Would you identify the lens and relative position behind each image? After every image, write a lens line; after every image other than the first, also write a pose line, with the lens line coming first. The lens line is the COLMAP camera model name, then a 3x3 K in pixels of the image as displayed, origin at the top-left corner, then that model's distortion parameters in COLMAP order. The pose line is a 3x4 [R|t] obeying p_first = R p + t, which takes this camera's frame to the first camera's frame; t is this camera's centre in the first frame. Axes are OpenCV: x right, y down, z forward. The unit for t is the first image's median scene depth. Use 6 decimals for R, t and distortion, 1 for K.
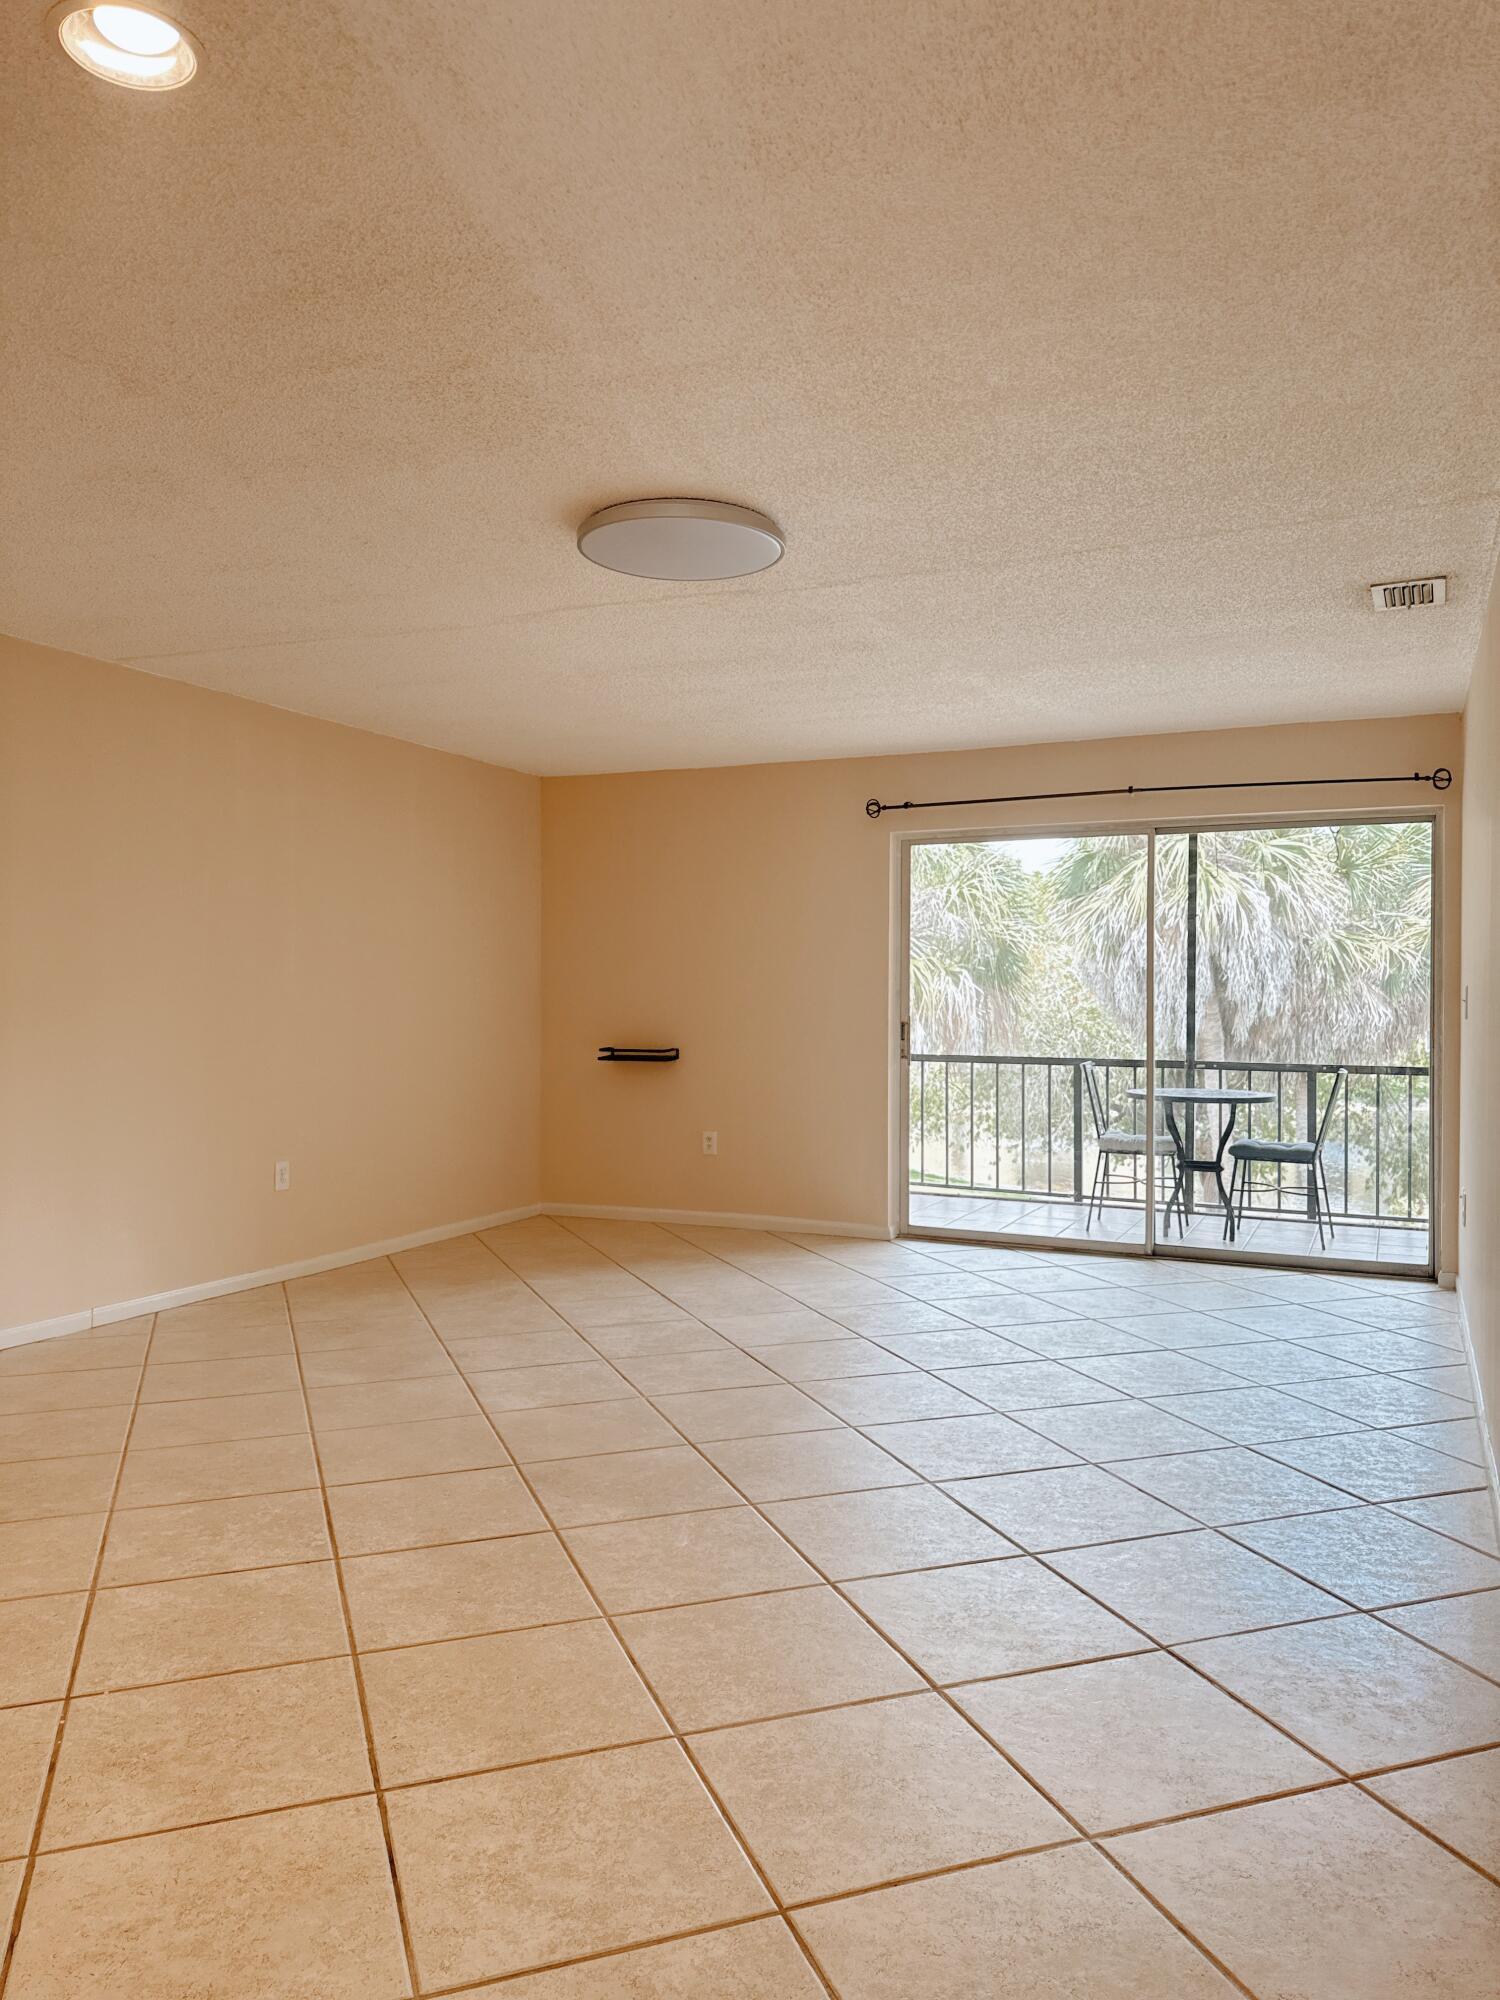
lens RADIAL K [[1349.8, 0, 737.9], [0, 1349.8, 1003.9], [0, 0, 1]] dist [0.007149, -0.003258]
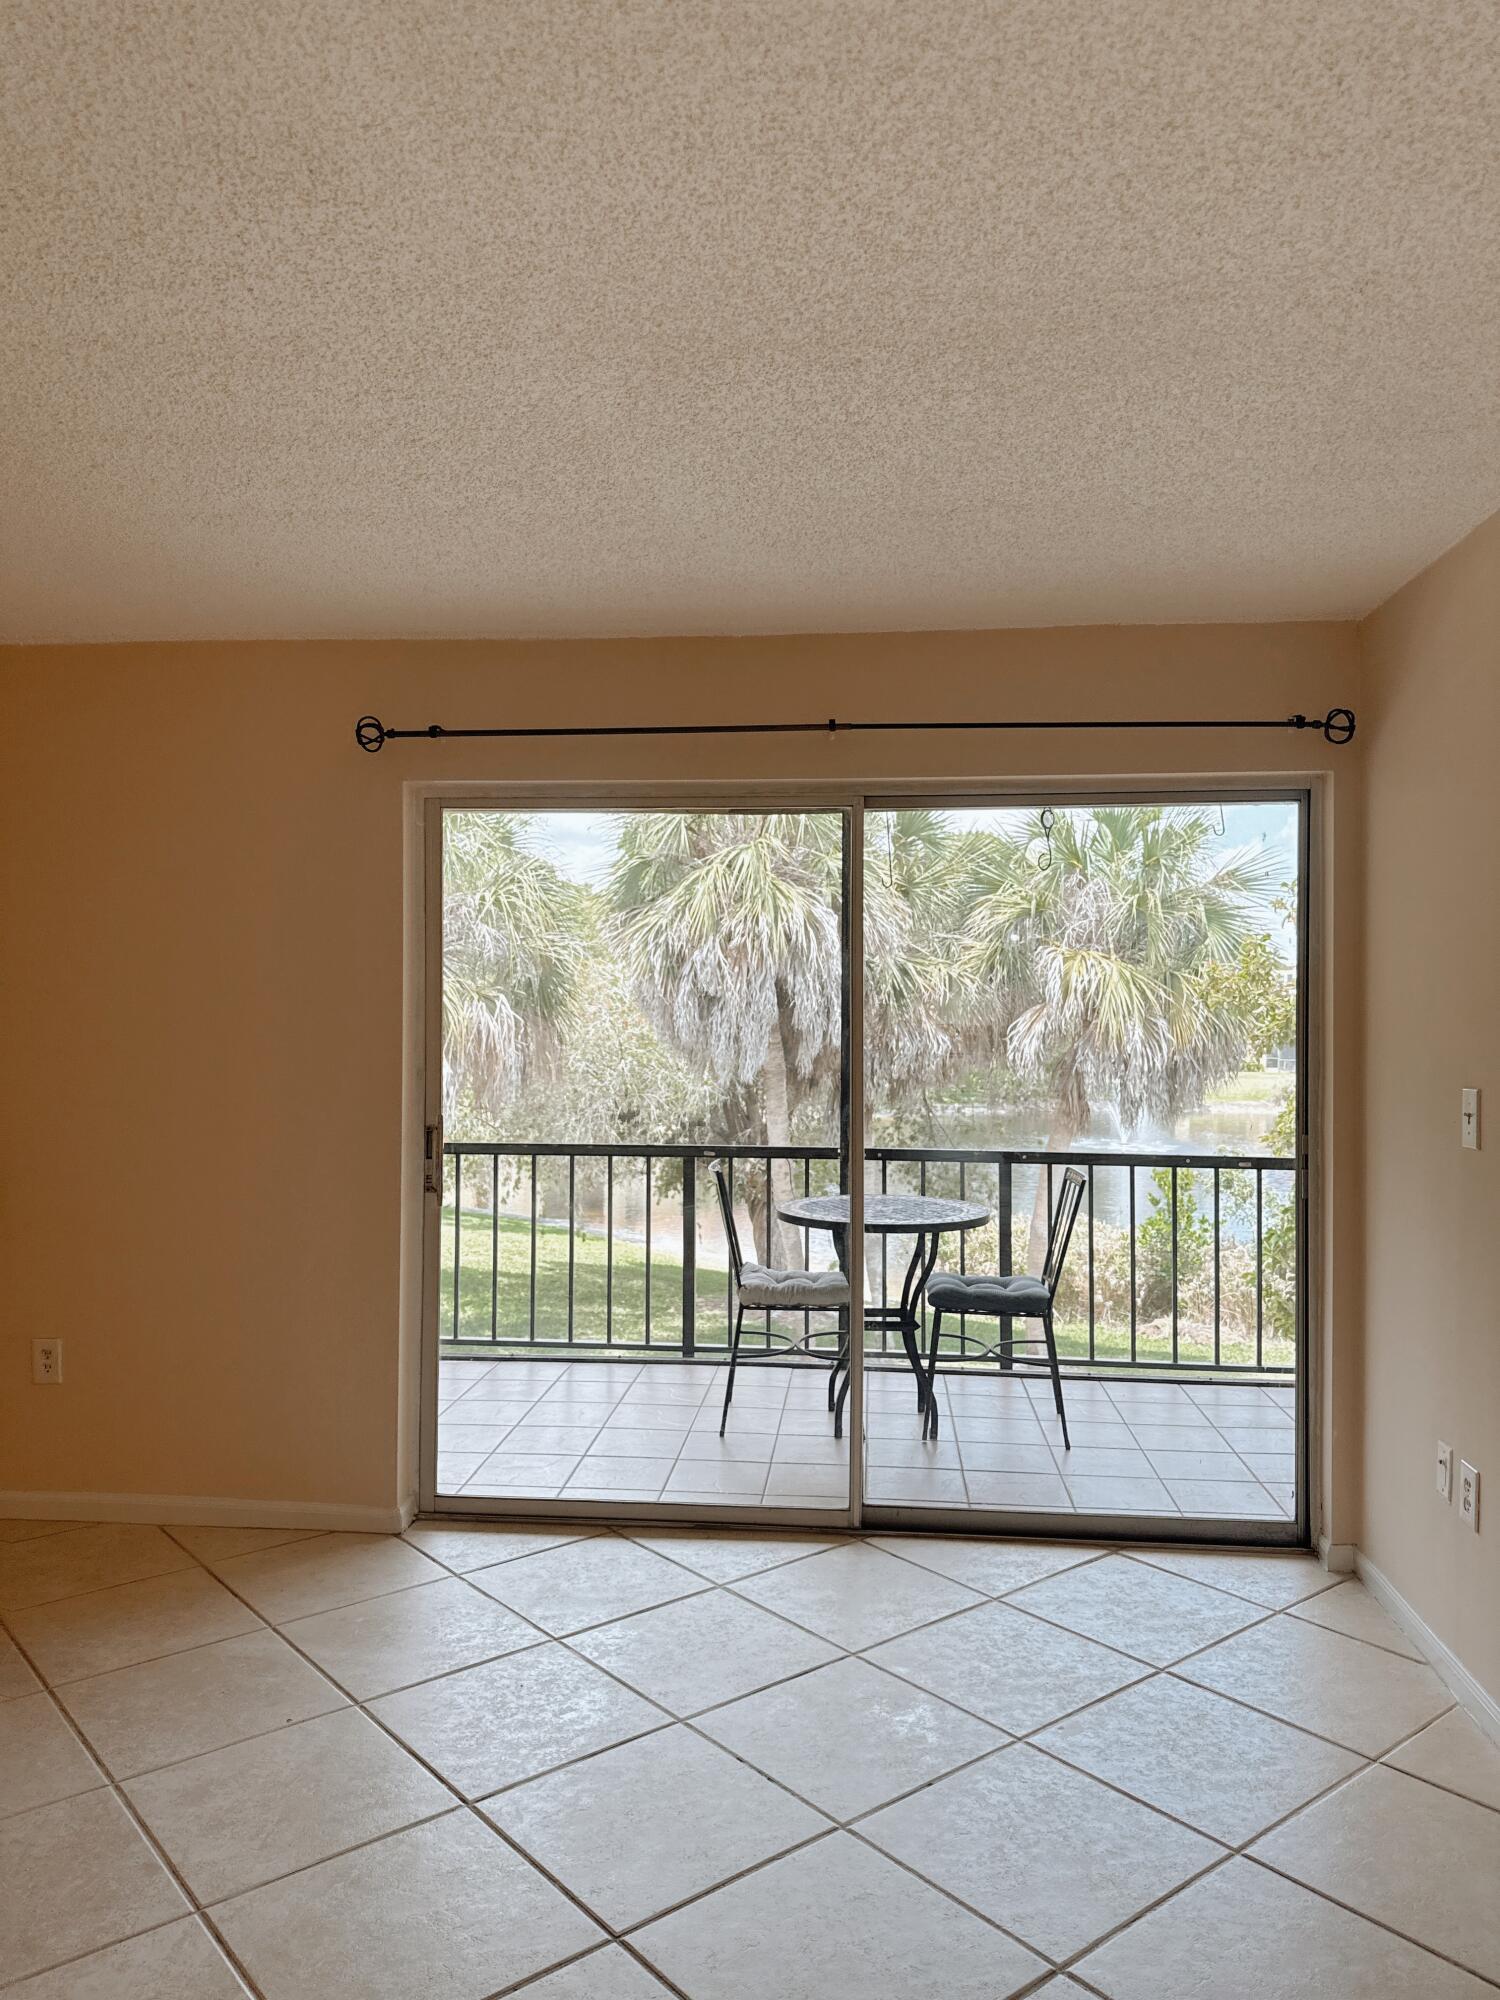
lens RADIAL K [[1349.8, 0, 737.9], [0, 1349.8, 1003.9], [0, 0, 1]] dist [0.007149, -0.003258]
pose [[0.939702, 0.002132, 0.341987, 0.021296], [0.000457, 0.999972, -0.007488, -0.012872], [-0.341994, 0.007193, 0.939675, 0.175241]]
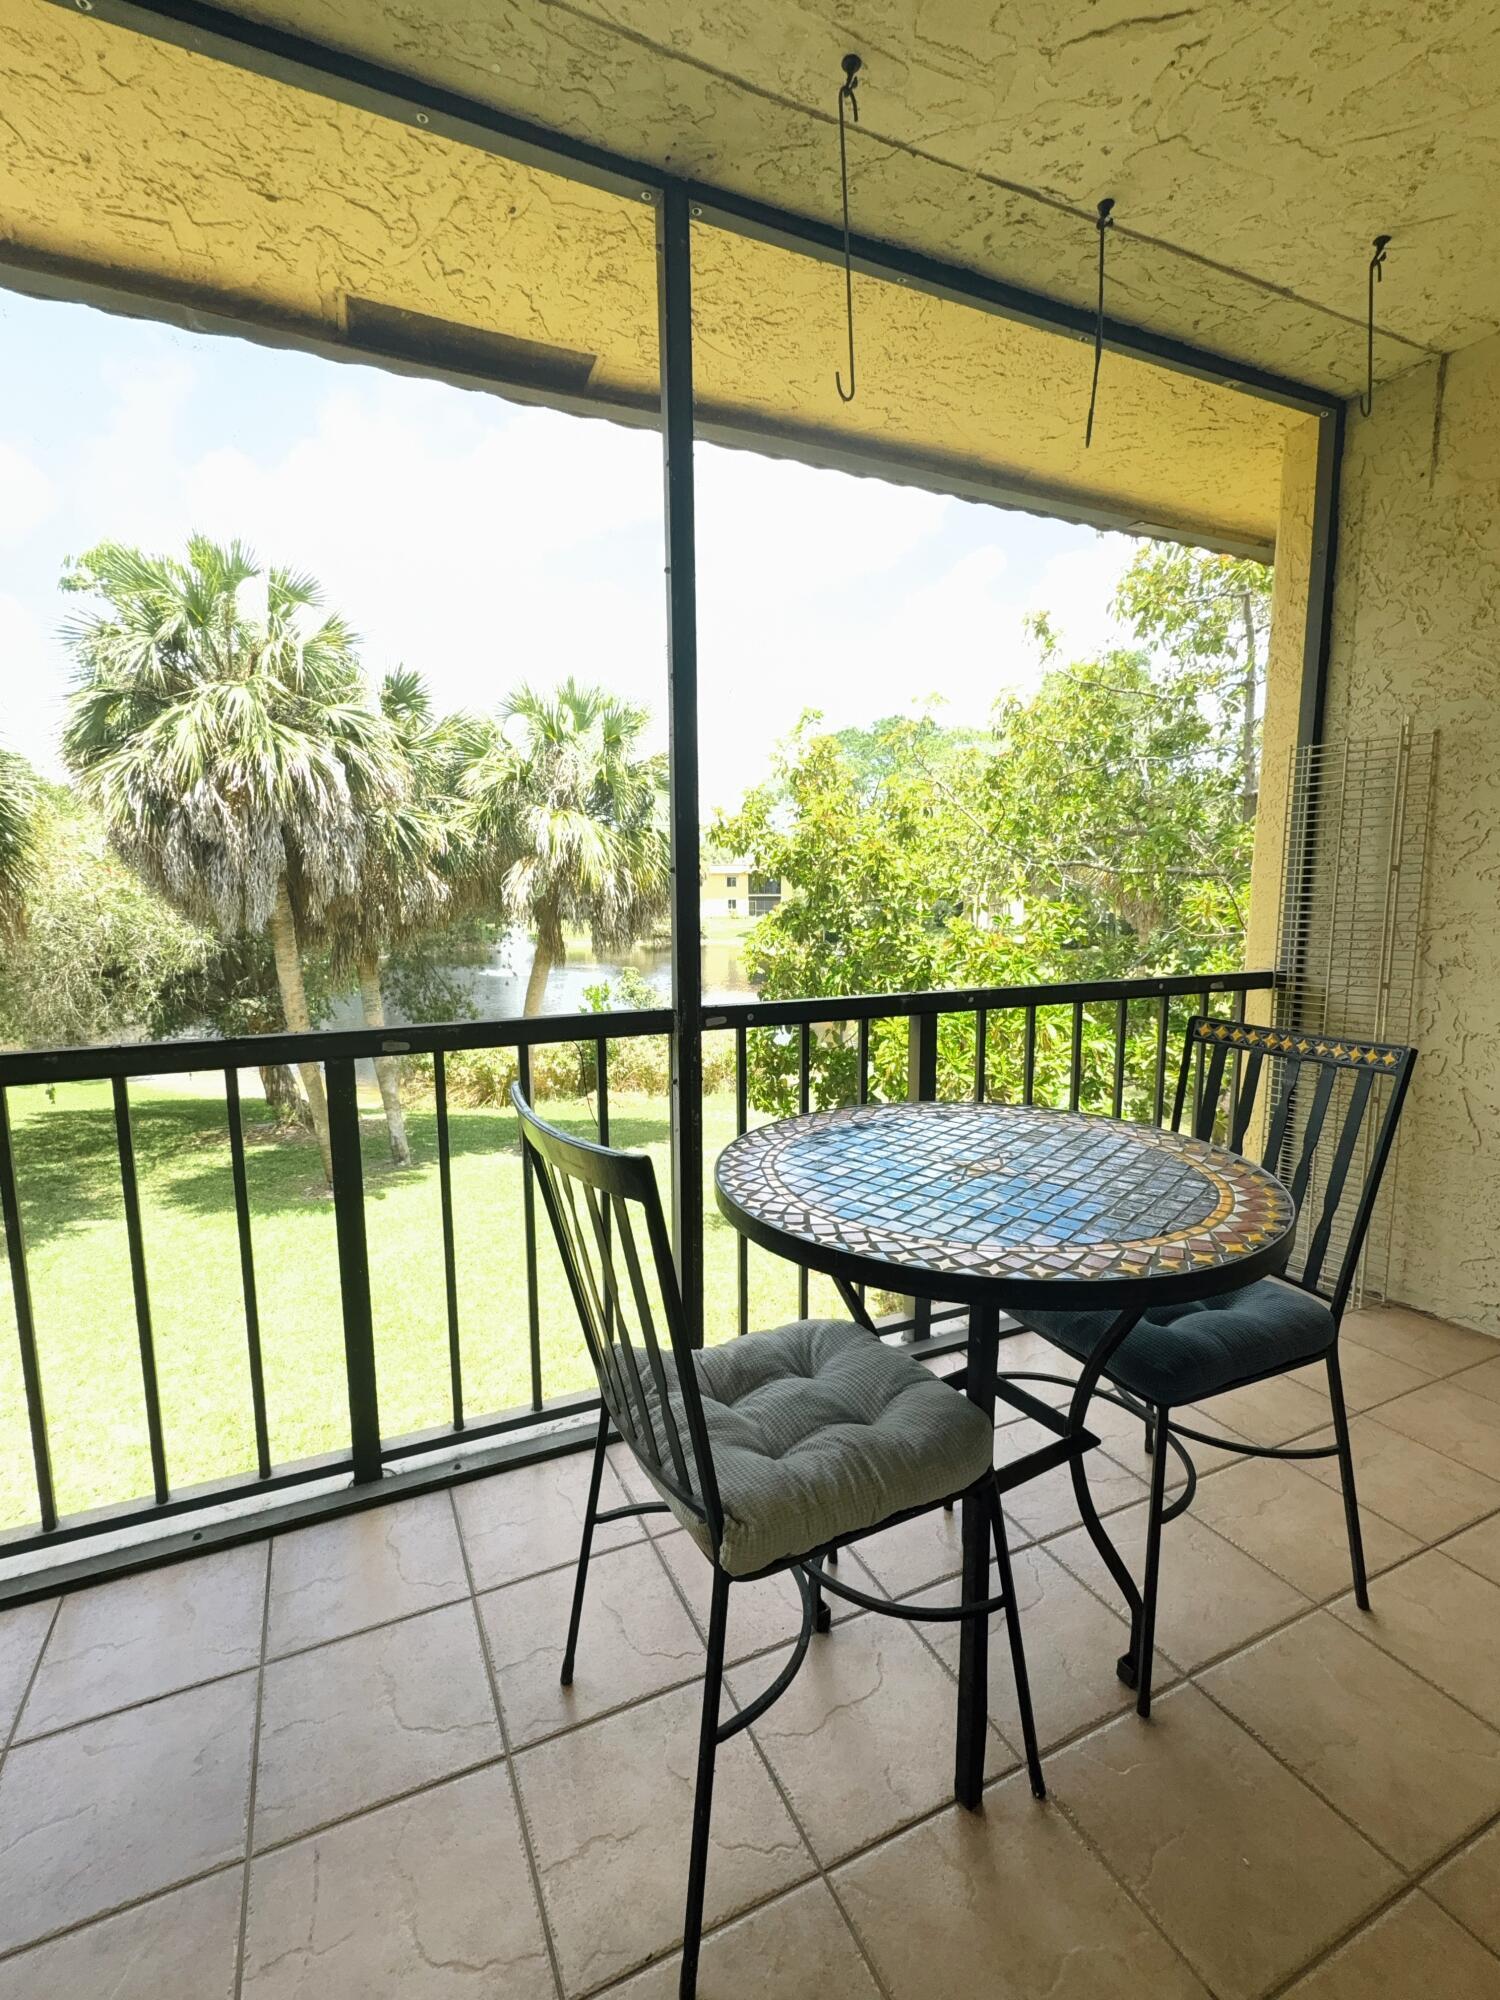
lens RADIAL K [[911.9, 0, 750.0], [0, 911.9, 1000.0], [0, 0, 1]] dist [0.002201, -0.000471]
pose [[0.634120, -0.110846, 0.765248, 0.073630], [0.013848, 0.991141, 0.132091, 0.002218], [-0.773111, -0.073164, 0.630037, 0.381425]]
